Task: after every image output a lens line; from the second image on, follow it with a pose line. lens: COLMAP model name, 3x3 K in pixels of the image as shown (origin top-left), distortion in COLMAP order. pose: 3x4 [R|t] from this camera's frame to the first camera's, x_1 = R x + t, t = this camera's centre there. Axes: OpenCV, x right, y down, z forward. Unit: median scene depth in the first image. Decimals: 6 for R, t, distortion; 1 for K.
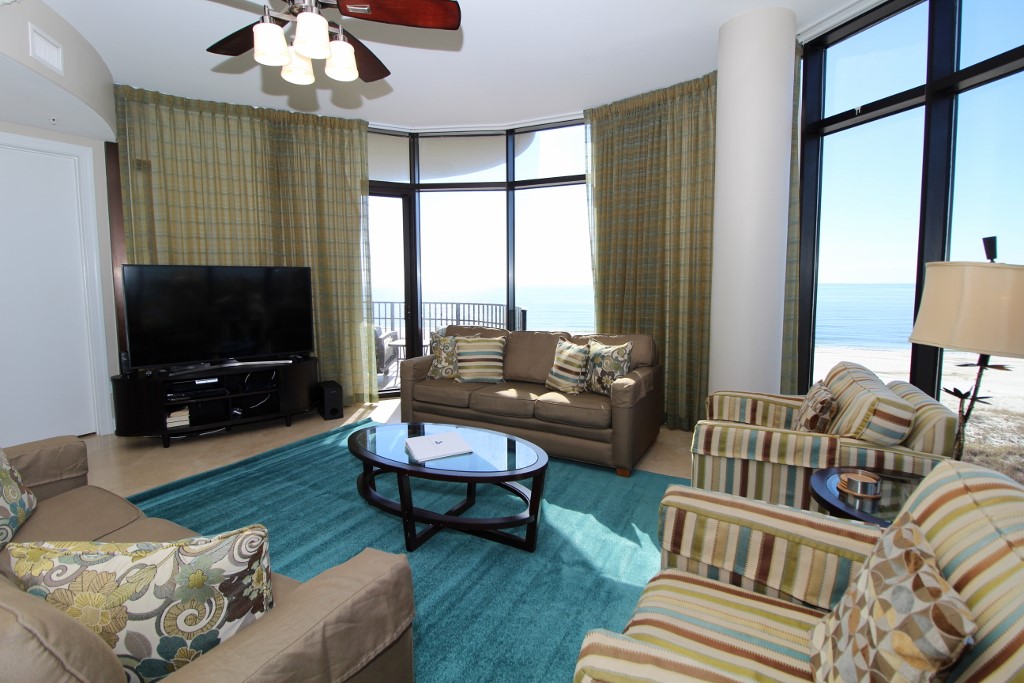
lens RADIAL K [[488.4, 0, 510.5], [0, 488.4, 314.5], [0, 0, 1]] dist [0.000002, 0.000207]
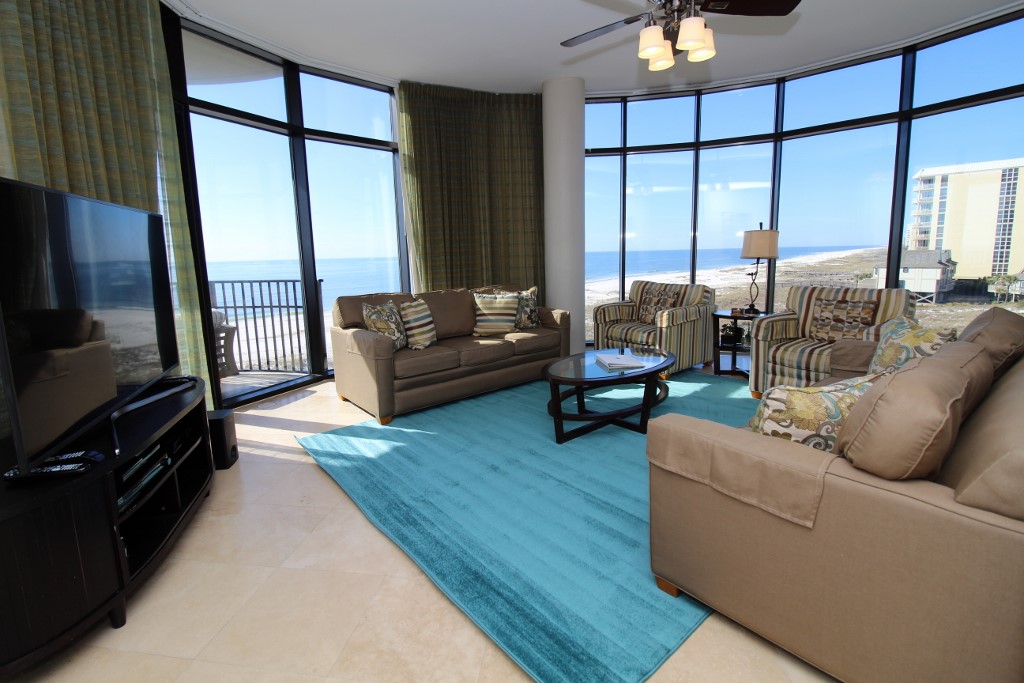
lens RADIAL K [[477.3, 0, 514.3], [0, 477.3, 317.9], [0, 0, 1]] dist [-0.012568, 0.000147]
pose [[0.363184, -0.146543, 0.920121, -1.014379], [0.090715, 0.988423, 0.121615, -0.025428], [-0.927291, 0.039300, 0.372273, 0.541740]]
